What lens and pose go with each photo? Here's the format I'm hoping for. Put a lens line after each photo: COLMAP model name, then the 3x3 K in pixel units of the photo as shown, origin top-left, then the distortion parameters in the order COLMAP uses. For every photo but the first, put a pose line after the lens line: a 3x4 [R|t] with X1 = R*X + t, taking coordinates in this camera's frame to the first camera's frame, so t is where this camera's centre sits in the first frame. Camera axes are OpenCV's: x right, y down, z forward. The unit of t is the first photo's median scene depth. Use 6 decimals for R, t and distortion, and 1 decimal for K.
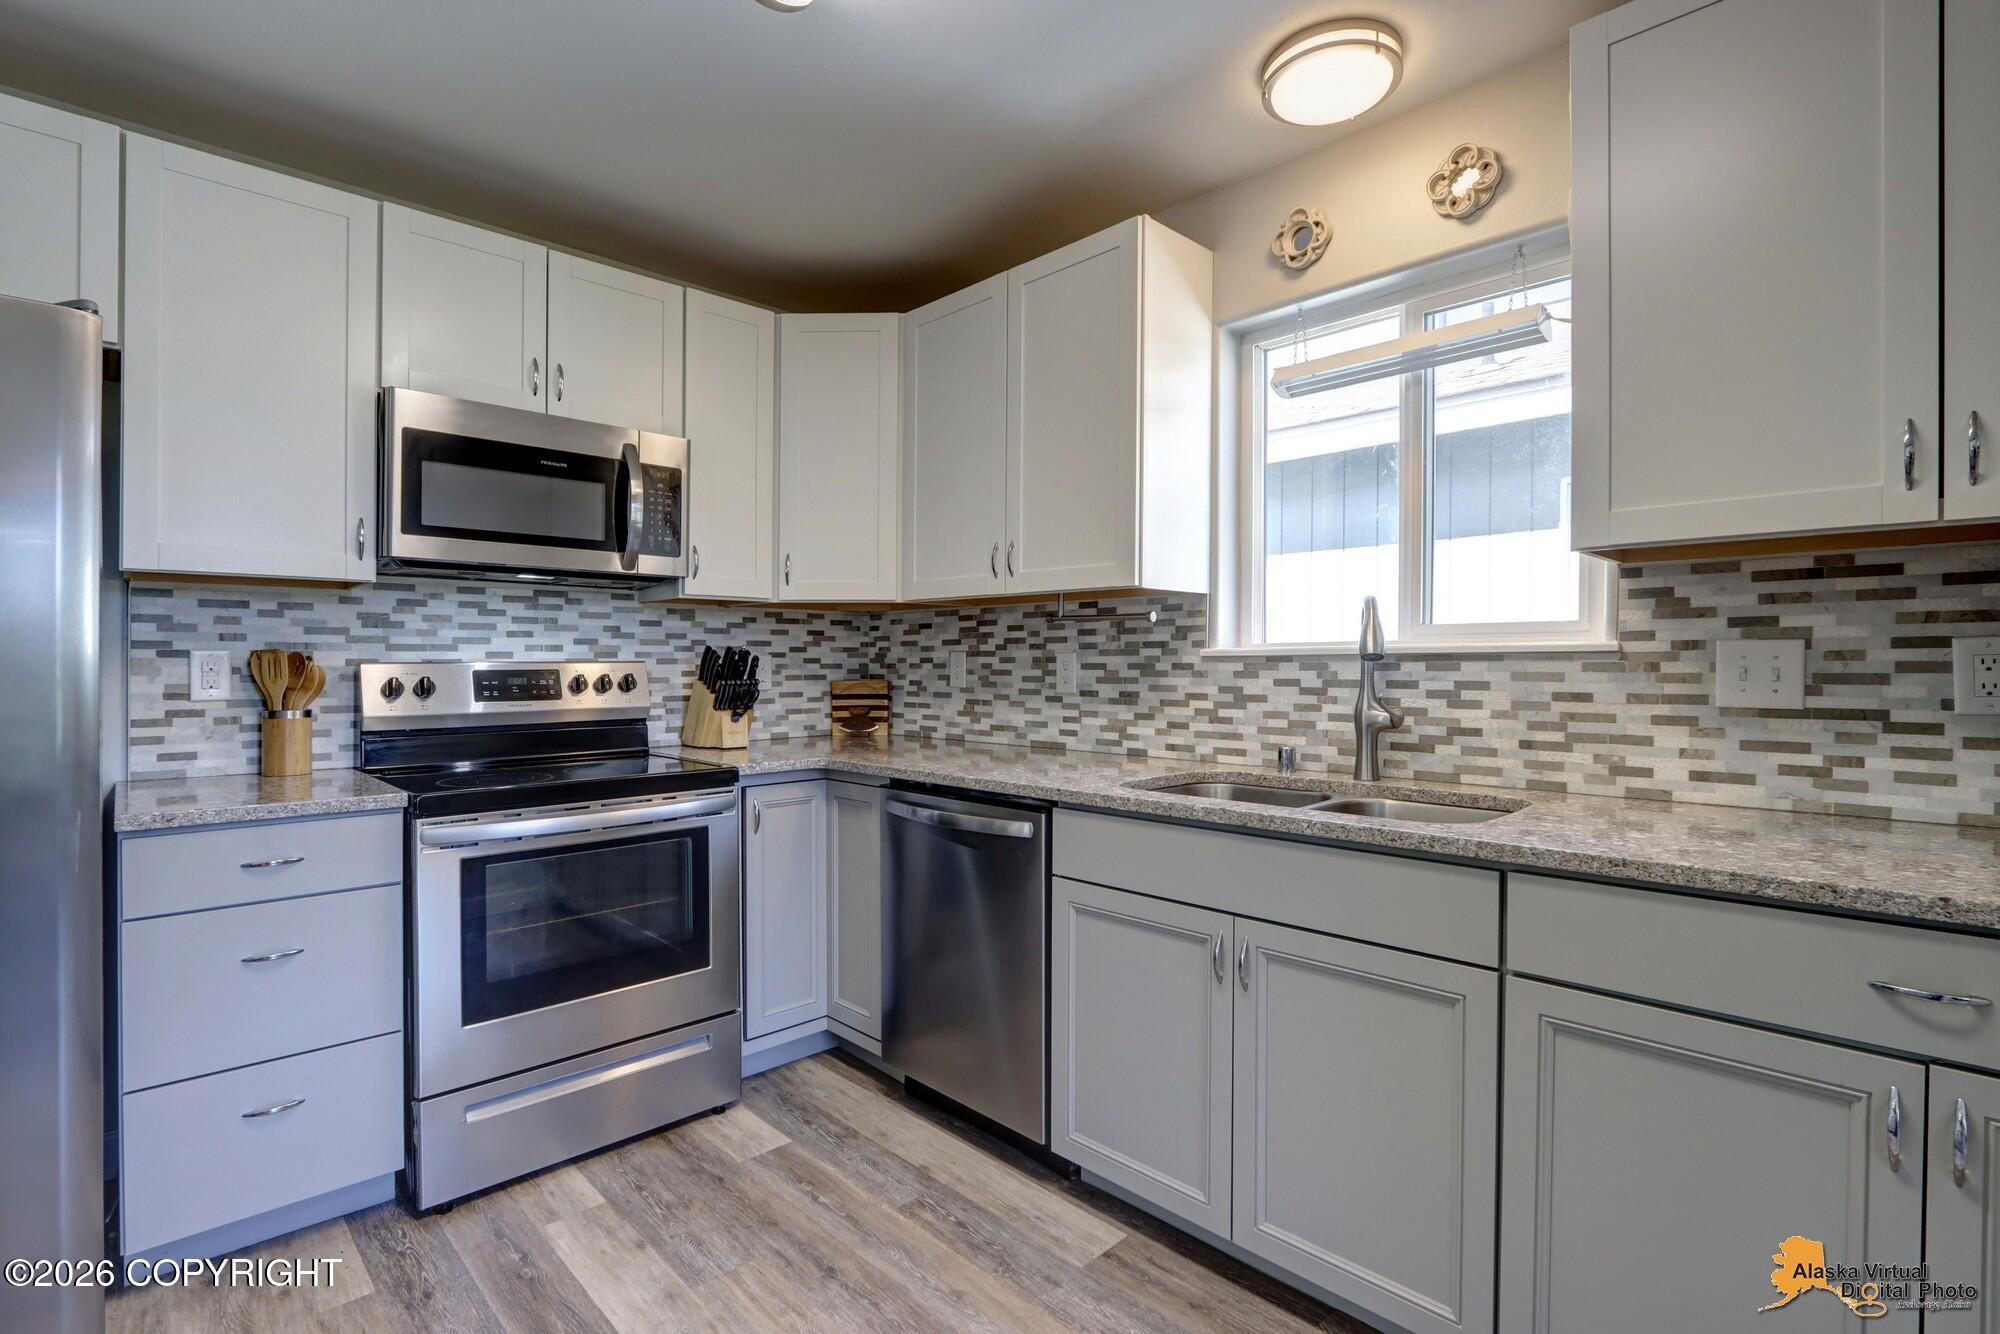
lens RADIAL K [[944.2, 0, 989.4], [0, 944.2, 662.8], [0, 0, 1]] dist [-0.011241, 0.000252]
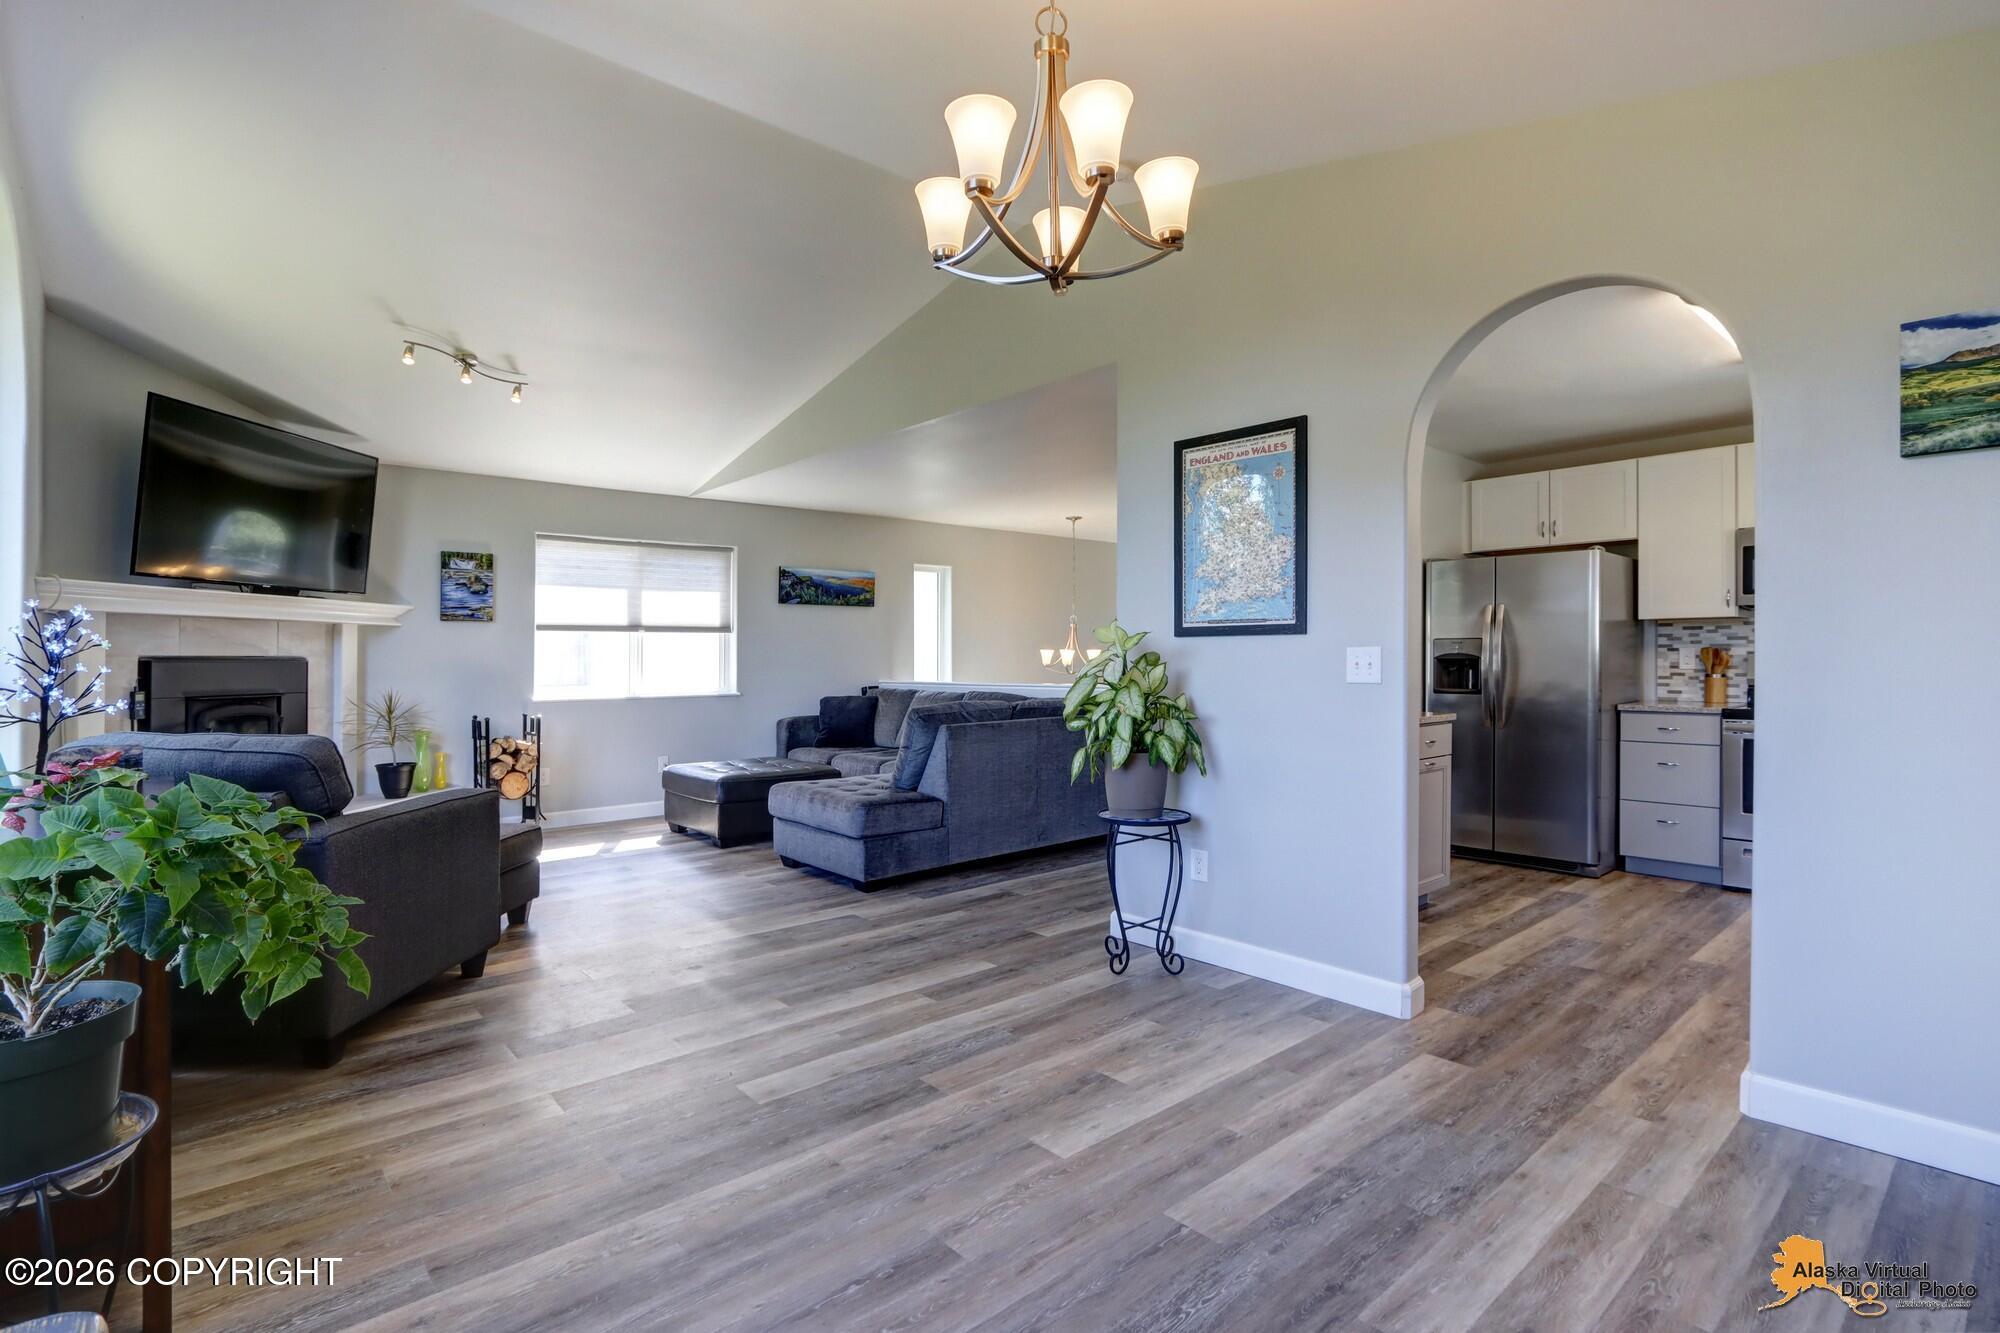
lens RADIAL K [[953.9, 0, 1001.5], [0, 953.9, 655.4], [0, 0, 1]] dist [-0.011653, 0.000282]
pose [[-0.043774, -0.001371, -0.999040, 1.516524], [0.009366, 0.999955, -0.001783, -0.005933], [0.998998, -0.009435, -0.043760, -0.580978]]
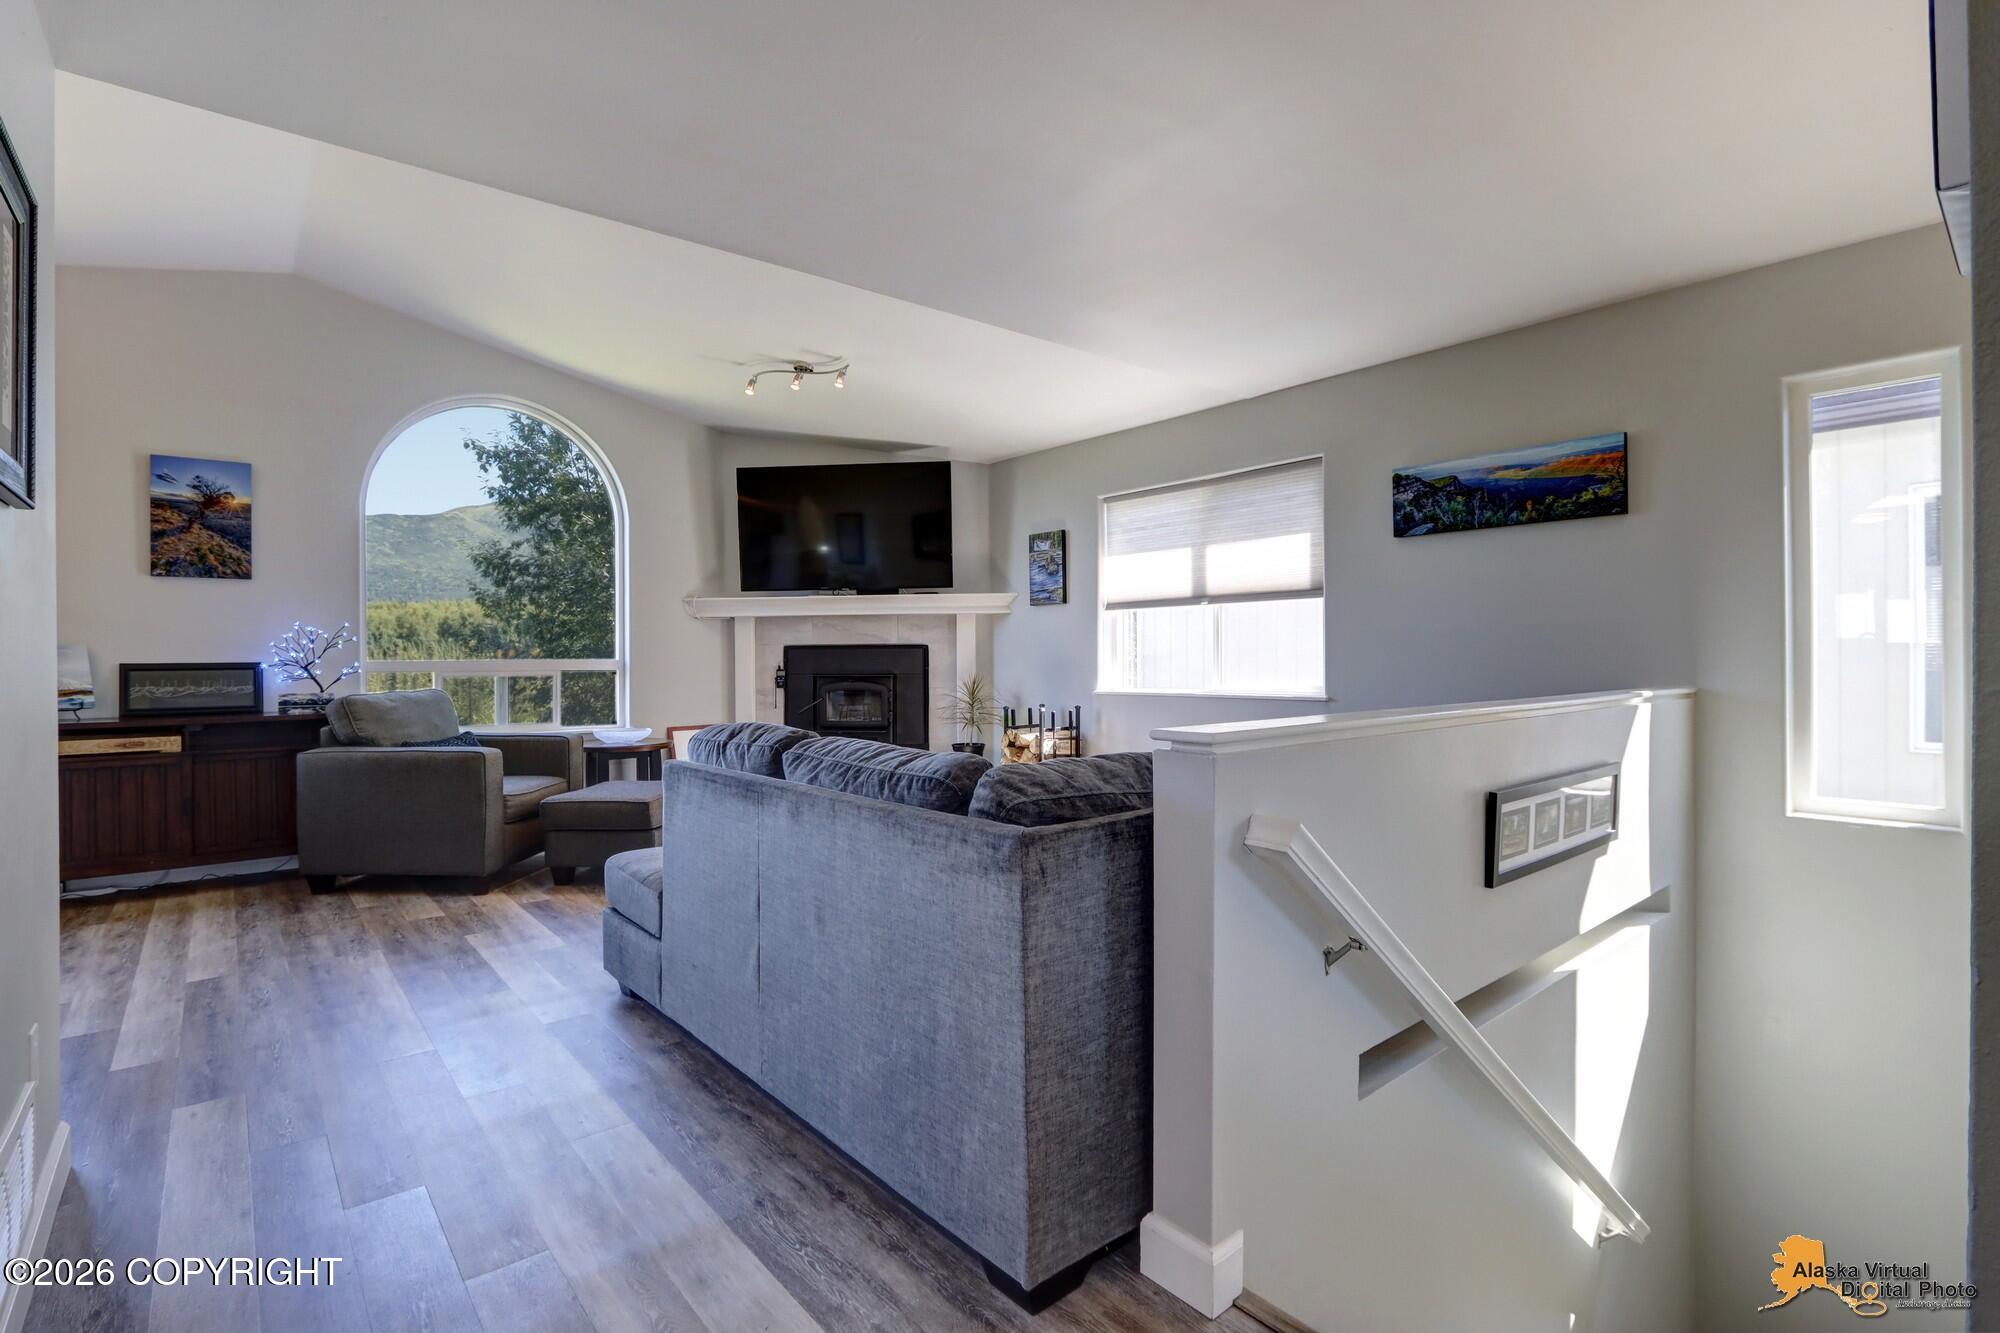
lens RADIAL K [[944.2, 0, 989.4], [0, 944.2, 662.3], [0, 0, 1]] dist [-0.011241, 0.000252]
pose [[-0.997176, 0.011719, 0.074178, -1.100891], [0.012213, 0.999906, 0.006208, 0.016873], [-0.074099, 0.007096, -0.997226, 0.343120]]
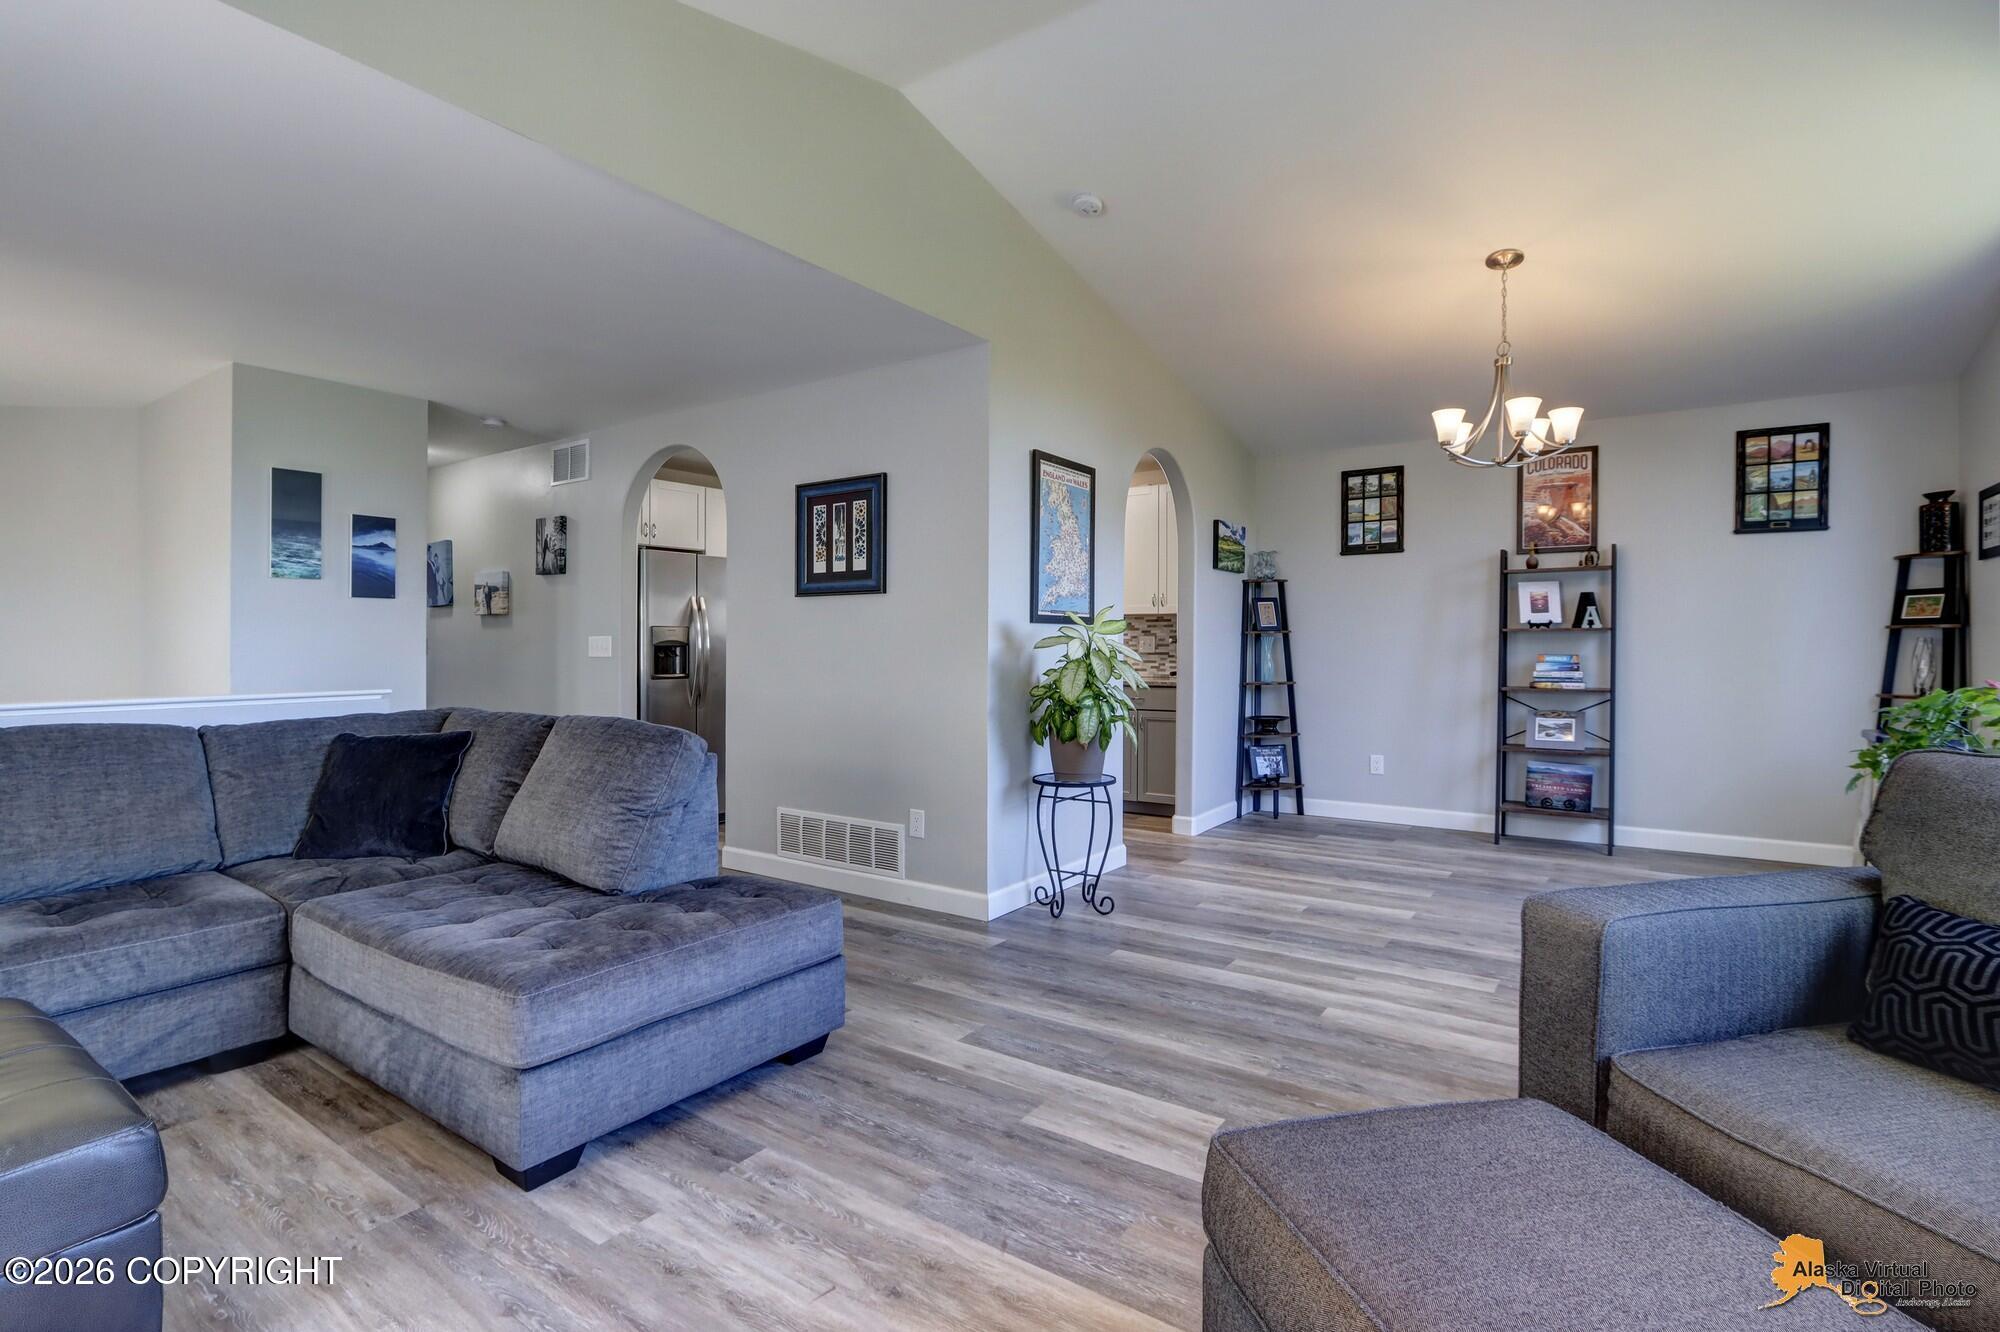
lens RADIAL K [[963.6, 0, 954.0], [0, 963.6, 661.5], [0, 0, 1]] dist [-0.002552, -0.000028]
pose [[0.985553, -0.005023, 0.169291, -0.510469], [0.001576, 0.999789, 0.020494, -0.000655], [-0.169358, -0.019931, 0.985353, -2.104980]]
